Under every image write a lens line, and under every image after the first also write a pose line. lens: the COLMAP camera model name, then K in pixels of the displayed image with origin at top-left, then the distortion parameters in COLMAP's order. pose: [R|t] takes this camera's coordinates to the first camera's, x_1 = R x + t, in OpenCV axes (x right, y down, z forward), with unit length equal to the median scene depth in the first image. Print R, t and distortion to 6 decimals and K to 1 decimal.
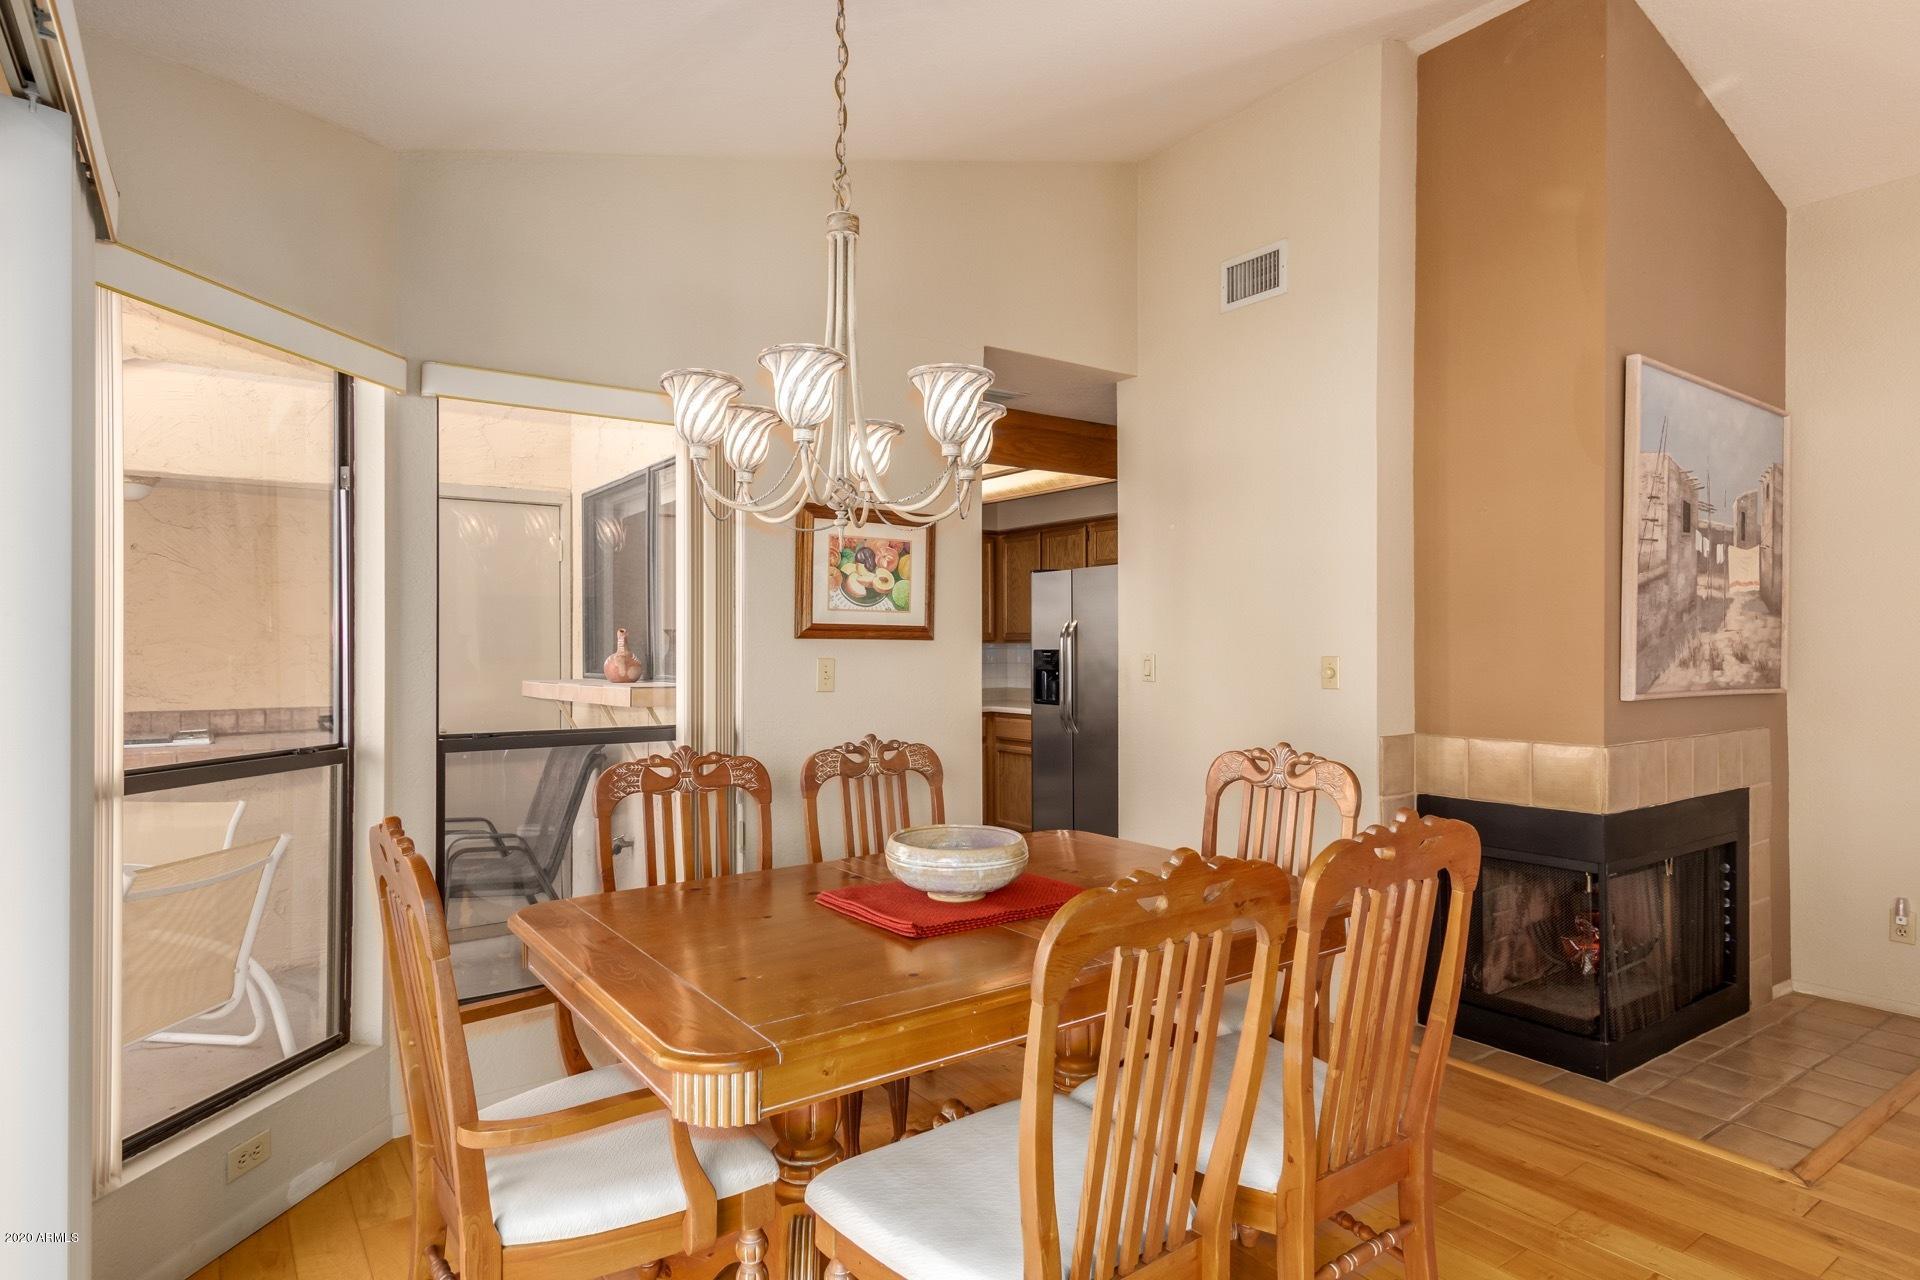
lens RADIAL K [[1042.1, 0, 967.9], [0, 1042.1, 640.8], [0, 0, 1]] dist [-0.000507, -0.000306]
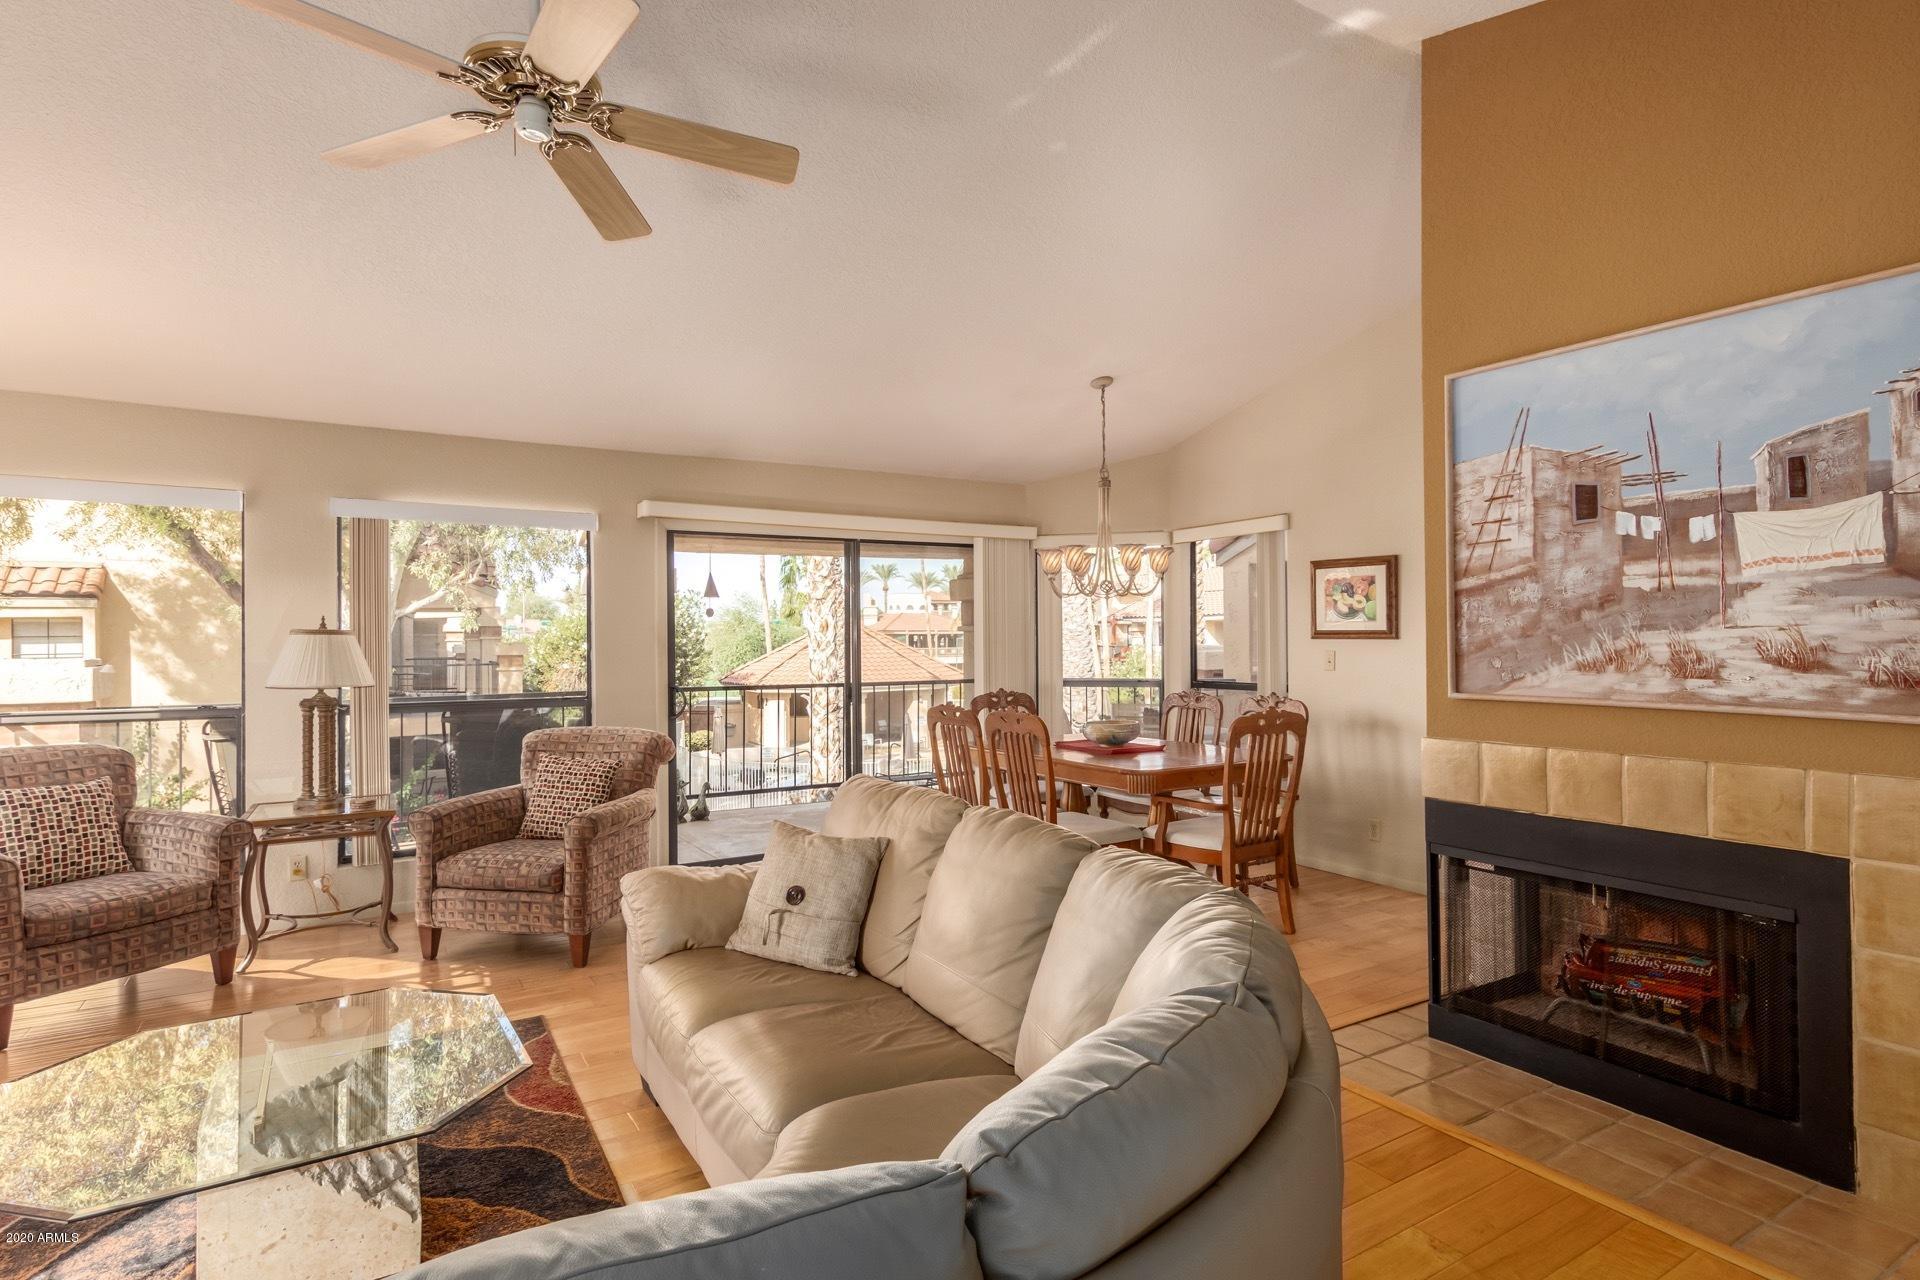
lens RADIAL K [[976.4, 0, 972.4], [0, 976.4, 640.4], [0, 0, 1]] dist [0.006891, -0.000681]
pose [[-0.043025, 0.000829, -0.999074, 1.469746], [0.010005, 0.999950, 0.000399, -0.006016], [0.999024, -0.009979, -0.043032, 0.486048]]
